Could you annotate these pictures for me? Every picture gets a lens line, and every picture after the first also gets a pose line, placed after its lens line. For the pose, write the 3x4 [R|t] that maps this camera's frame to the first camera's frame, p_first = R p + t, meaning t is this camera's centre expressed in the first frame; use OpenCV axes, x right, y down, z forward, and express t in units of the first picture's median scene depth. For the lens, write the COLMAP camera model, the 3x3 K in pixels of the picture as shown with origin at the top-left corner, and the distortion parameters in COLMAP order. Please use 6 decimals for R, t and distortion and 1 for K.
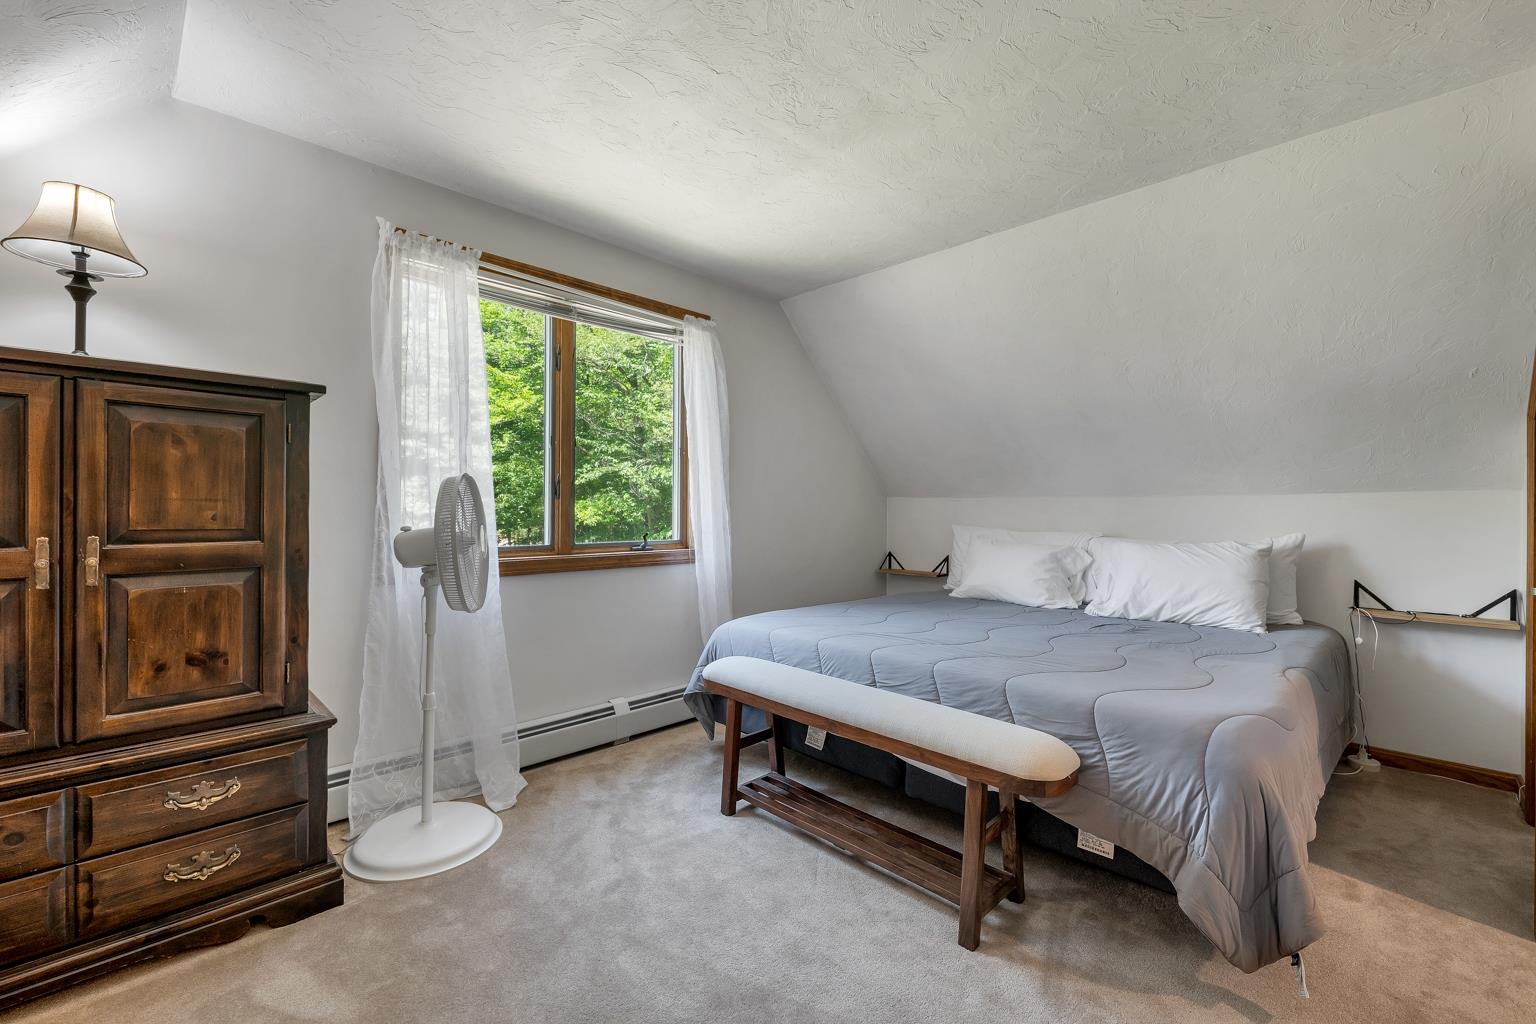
lens RADIAL K [[643.9, 0, 775.9], [0, 643.9, 510.4], [0, 0, 1]] dist [0.003418, -0.000890]
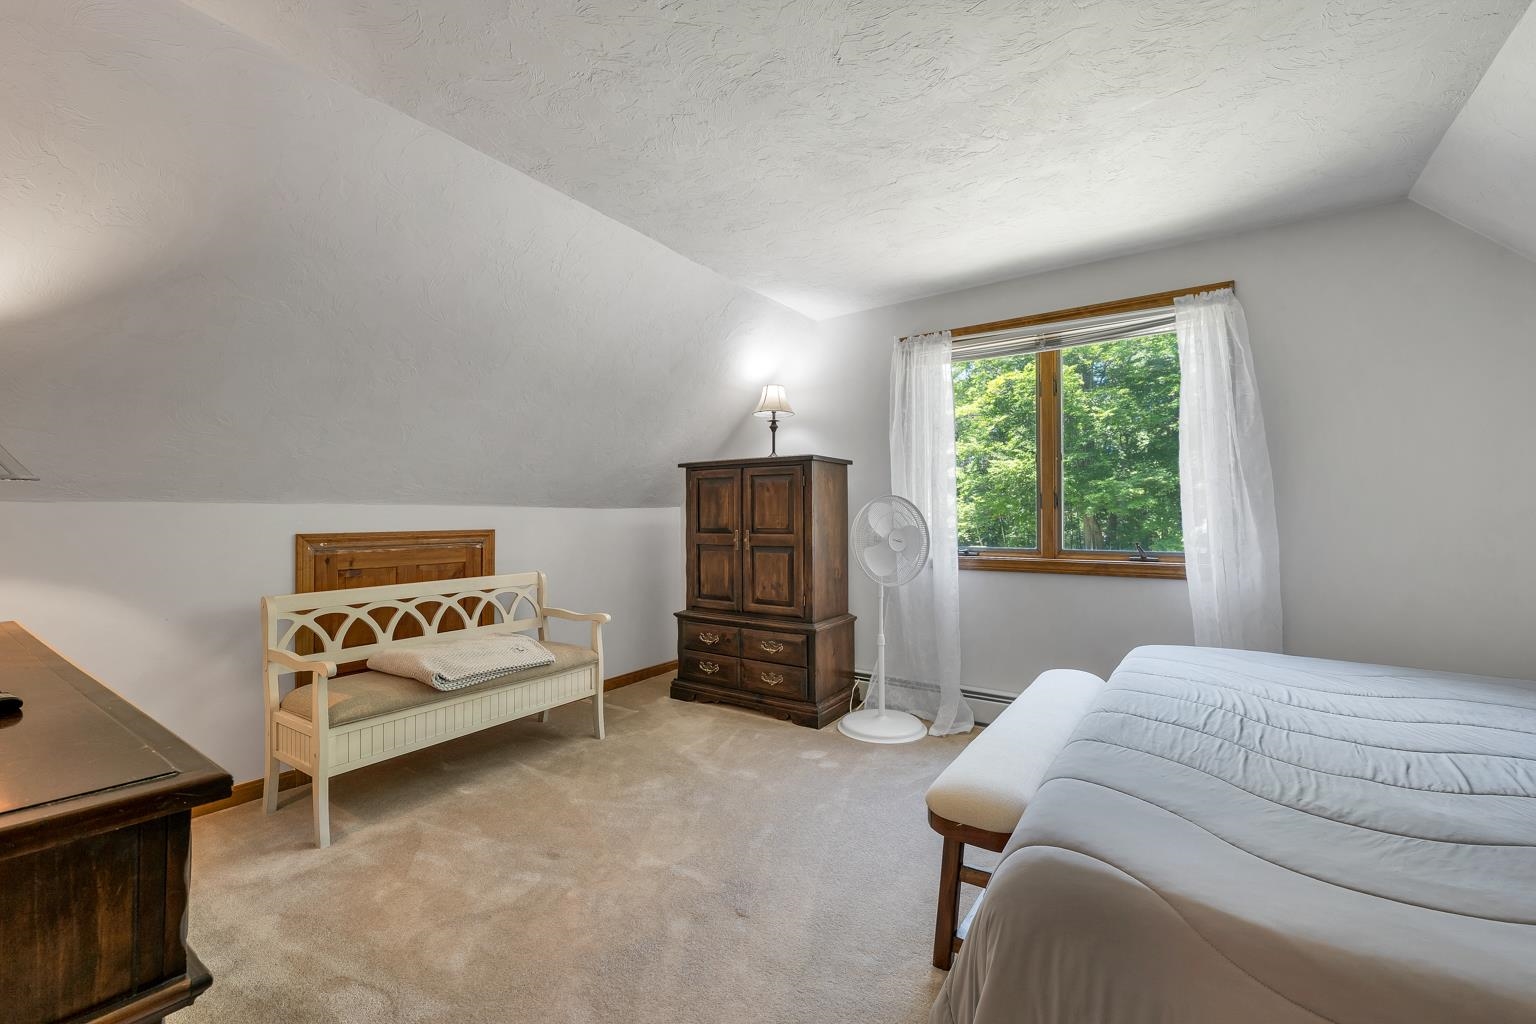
lens RADIAL K [[643.9, 0, 773.0], [0, 643.9, 513.2], [0, 0, 1]] dist [0.003418, -0.000890]
pose [[0.165731, -0.015225, -0.986053, 1.264766], [0.002183, 0.999884, -0.015072, 0.009718], [0.986169, 0.000345, 0.165745, 0.610254]]
